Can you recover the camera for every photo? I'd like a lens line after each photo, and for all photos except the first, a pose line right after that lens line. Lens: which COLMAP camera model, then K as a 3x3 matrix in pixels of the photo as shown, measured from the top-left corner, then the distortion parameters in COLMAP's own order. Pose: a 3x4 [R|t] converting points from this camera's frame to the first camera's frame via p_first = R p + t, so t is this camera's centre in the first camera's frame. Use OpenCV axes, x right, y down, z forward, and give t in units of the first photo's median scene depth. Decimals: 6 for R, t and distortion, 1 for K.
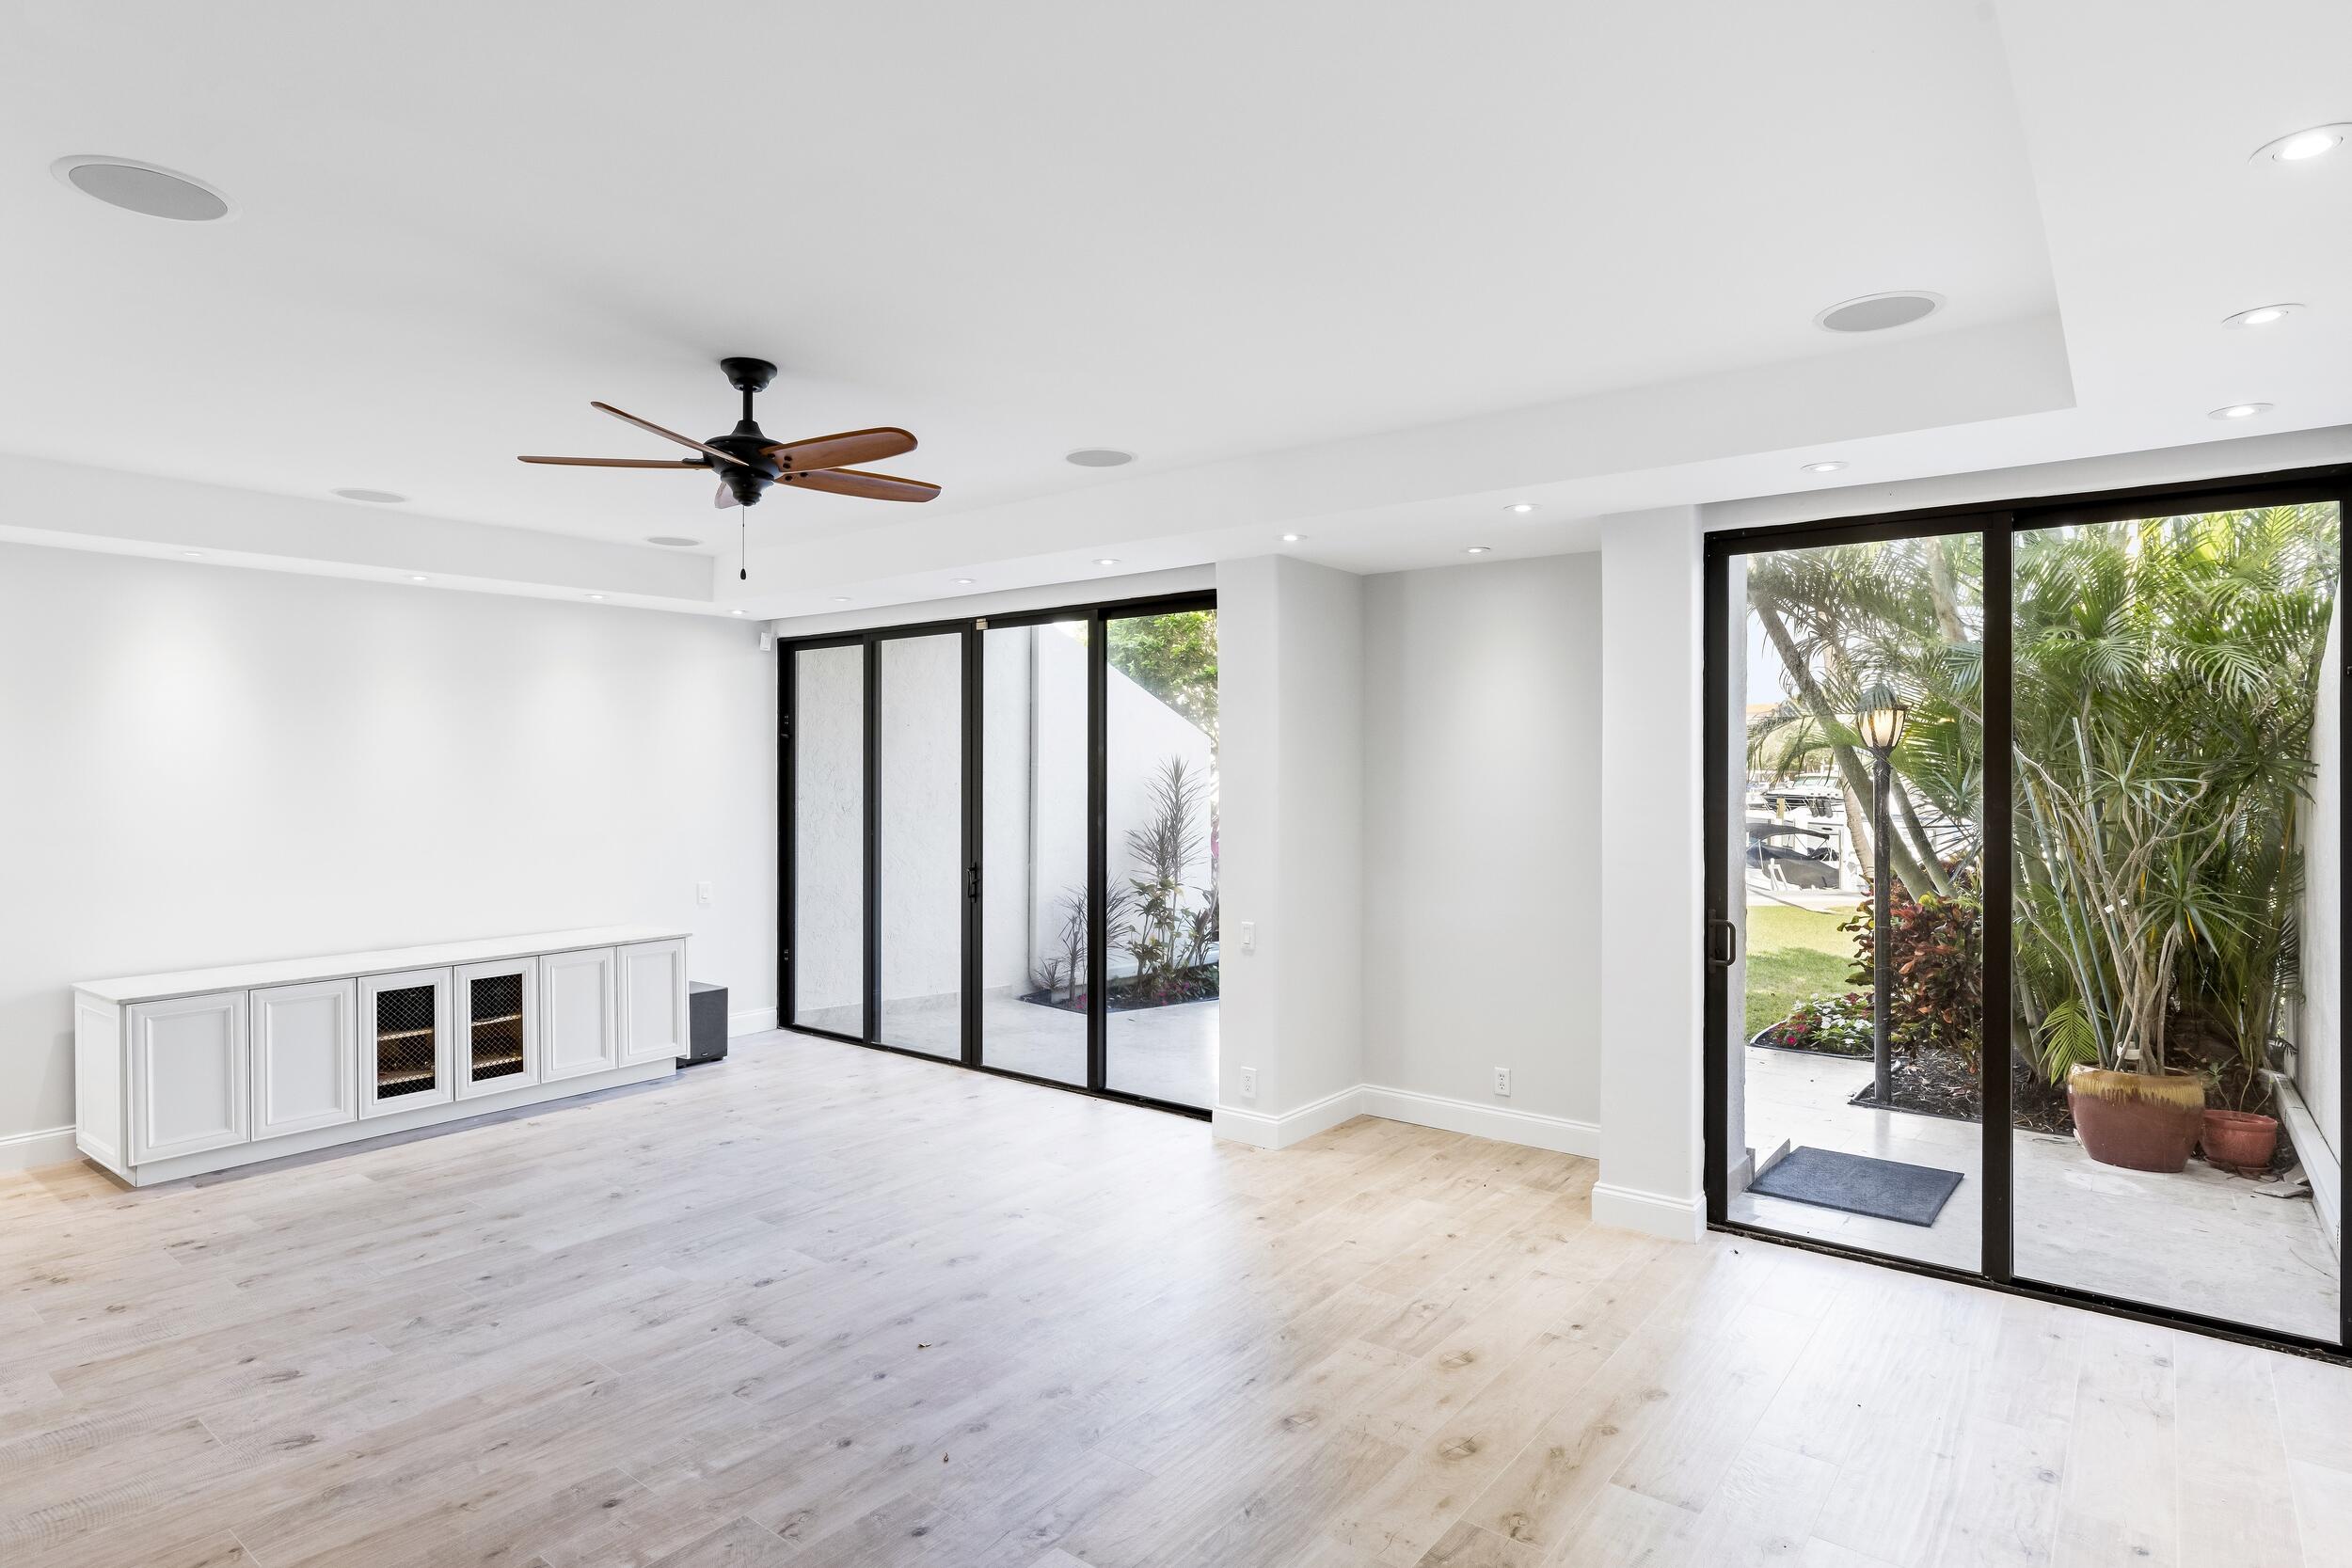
lens RADIAL K [[1254.4, 0, 1168.5], [0, 1254.4, 775.5], [0, 0, 1]] dist [-0.001968, 0.000032]
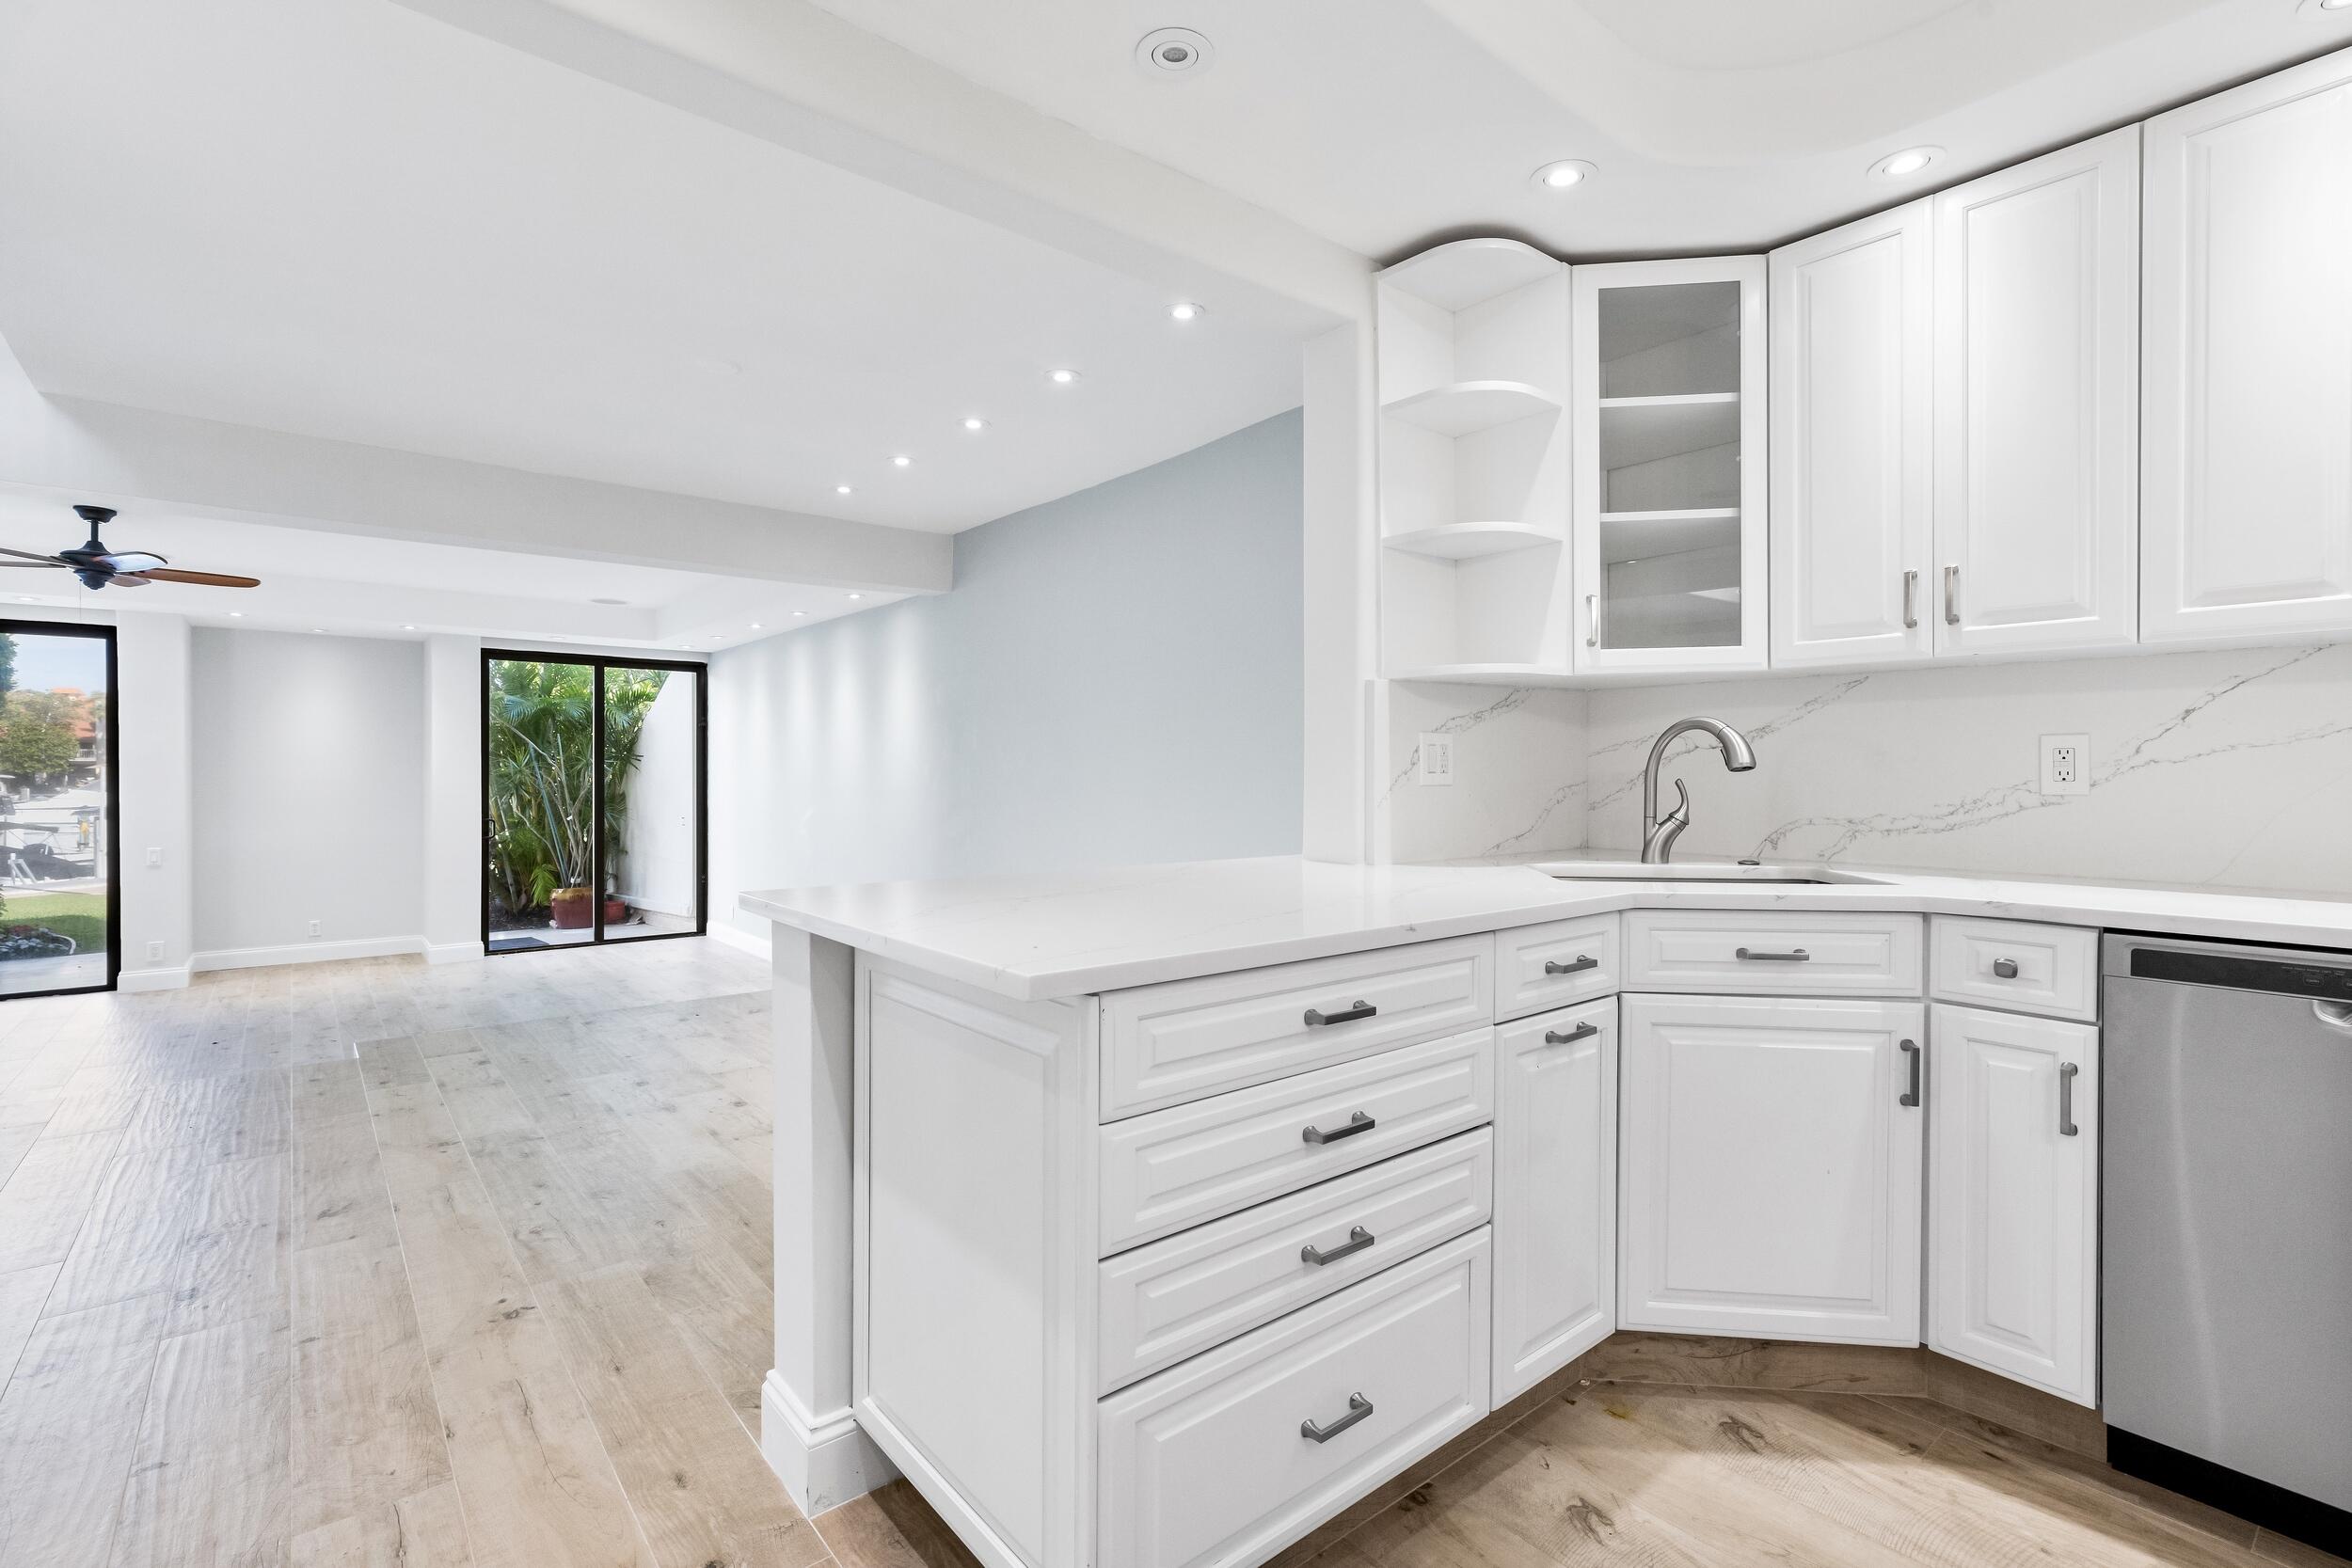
lens RADIAL K [[1066.9, 0, 1186.2], [0, 1066.9, 774.2], [0, 0, 1]] dist [0.000555, 0.001127]
pose [[0.202599, -0.001323, 0.979261, -0.955665], [0.002167, 0.999997, 0.000903, 0.027800], [-0.979259, 0.001939, 0.202602, -0.503766]]
